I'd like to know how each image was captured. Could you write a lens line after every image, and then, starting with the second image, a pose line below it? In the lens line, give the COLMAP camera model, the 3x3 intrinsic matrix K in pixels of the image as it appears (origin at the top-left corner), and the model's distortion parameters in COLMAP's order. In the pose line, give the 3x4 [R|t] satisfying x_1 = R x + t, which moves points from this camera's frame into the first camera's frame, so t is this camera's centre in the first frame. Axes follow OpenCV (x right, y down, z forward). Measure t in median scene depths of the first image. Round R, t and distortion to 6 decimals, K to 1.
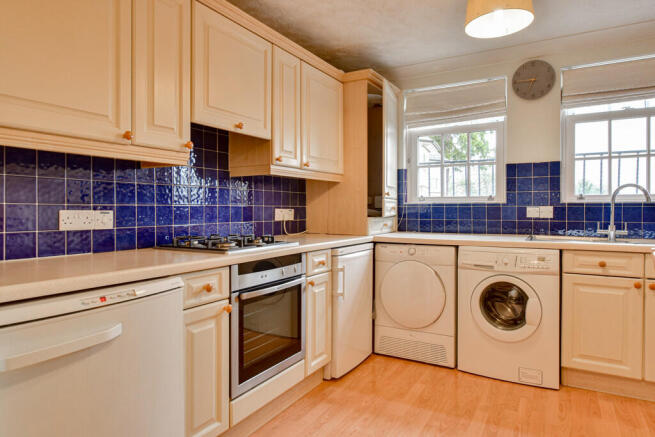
lens RADIAL K [[410.6, 0, 327.5], [0, 410.6, 218.5], [0, 0, 1]] dist [-0.005314, 0.006567]
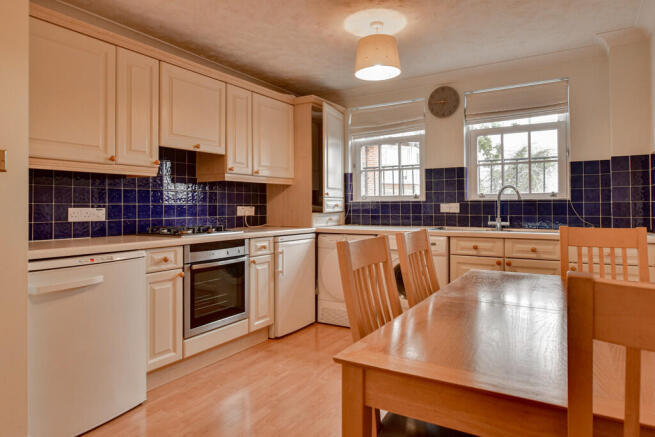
lens RADIAL K [[414.1, 0, 325.9], [0, 414.1, 207.6], [0, 0, 1]] dist [-0.005751, 0.004648]
pose [[0.999564, -0.005436, -0.029017, 0.214352], [0.004817, 0.999760, -0.021360, 0.010177], [0.029126, 0.021211, 0.999351, -0.311755]]
